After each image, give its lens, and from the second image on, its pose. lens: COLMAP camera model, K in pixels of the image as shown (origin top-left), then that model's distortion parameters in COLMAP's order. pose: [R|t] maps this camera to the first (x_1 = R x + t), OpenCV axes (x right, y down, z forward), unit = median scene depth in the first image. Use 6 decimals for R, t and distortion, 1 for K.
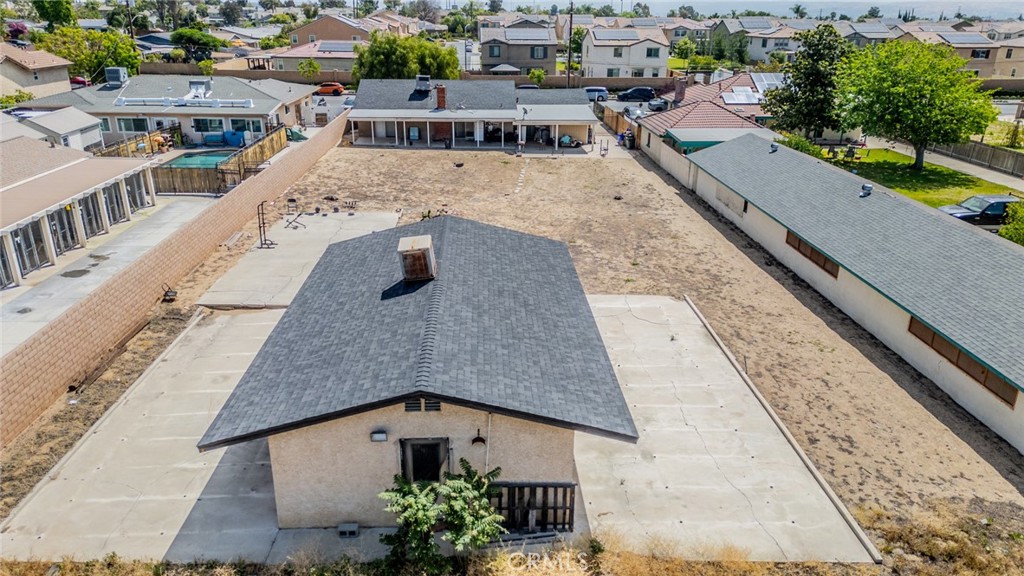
lens RADIAL K [[724.4, 0, 512.0], [0, 724.4, 288.0], [0, 0, 1]] dist [0.014504, 0.003635]
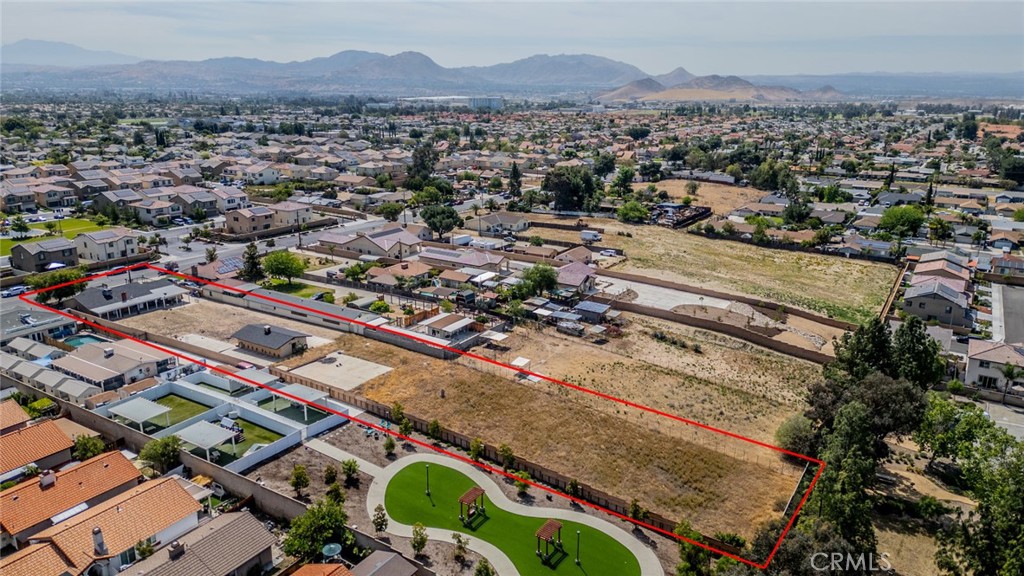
lens RADIAL K [[715.6, 0, 512.0], [0, 715.6, 288.0], [0, 0, 1]] dist [0.088605, -0.098437]
pose [[0.568866, -0.230124, 0.789578, -2.343527], [0.290744, 0.954333, 0.068671, -0.118015], [-0.769324, 0.190501, 0.609795, -2.846388]]
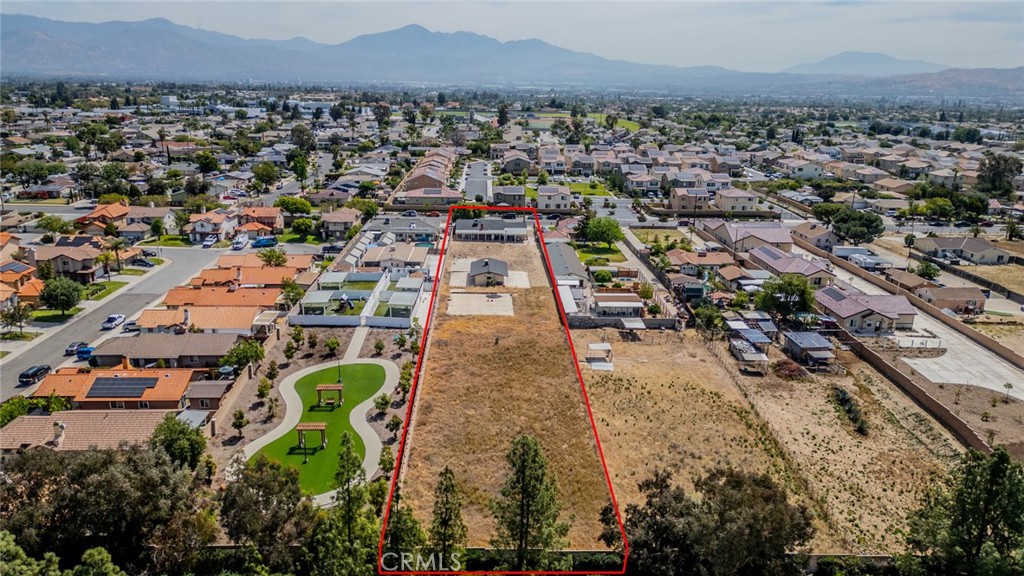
lens RADIAL K [[715.6, 0, 512.0], [0, 715.6, 288.0], [0, 0, 1]] dist [0.088605, -0.098437]
pose [[0.999898, 0.010912, -0.009197, 0.134511], [-0.011655, 0.996311, -0.085025, 0.533700], [0.008235, 0.085124, 0.996336, -4.015522]]
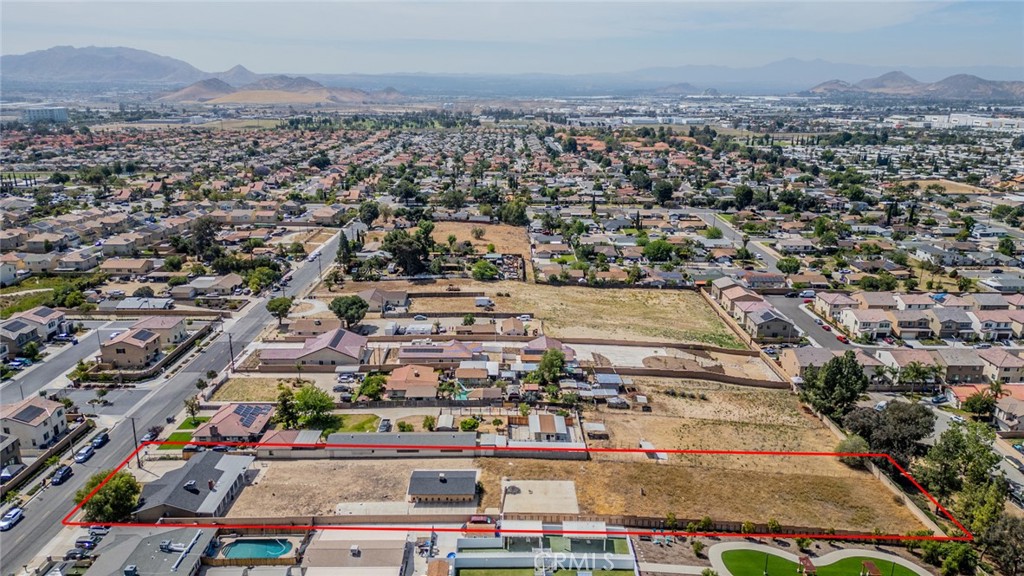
lens RADIAL K [[715.6, 0, 512.0], [0, 715.6, 288.0], [0, 0, 1]] dist [0.088605, -0.098437]
pose [[0.031929, -0.282119, 0.958848, -3.614629], [0.349728, 0.901846, 0.253702, -1.856438], [-0.936307, 0.327236, 0.127460, -0.640974]]
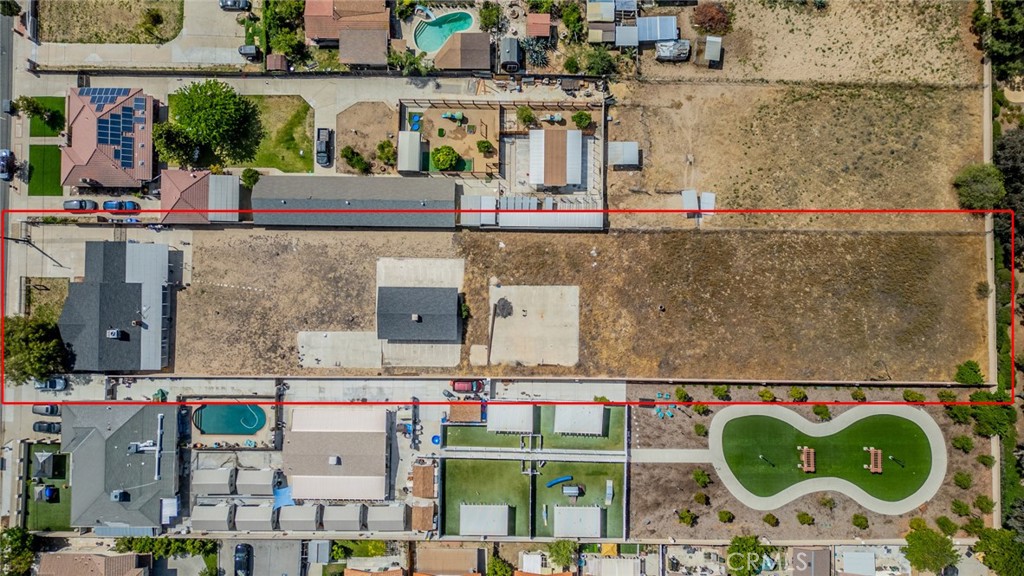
lens RADIAL K [[715.6, 0, 512.0], [0, 715.6, 288.0], [0, 0, 1]] dist [0.088605, -0.098437]
pose [[0.052872, -0.998307, 0.024262, 0.004732], [0.368878, 0.042102, 0.928524, -2.883746], [-0.927973, -0.040143, 0.370479, -1.023813]]
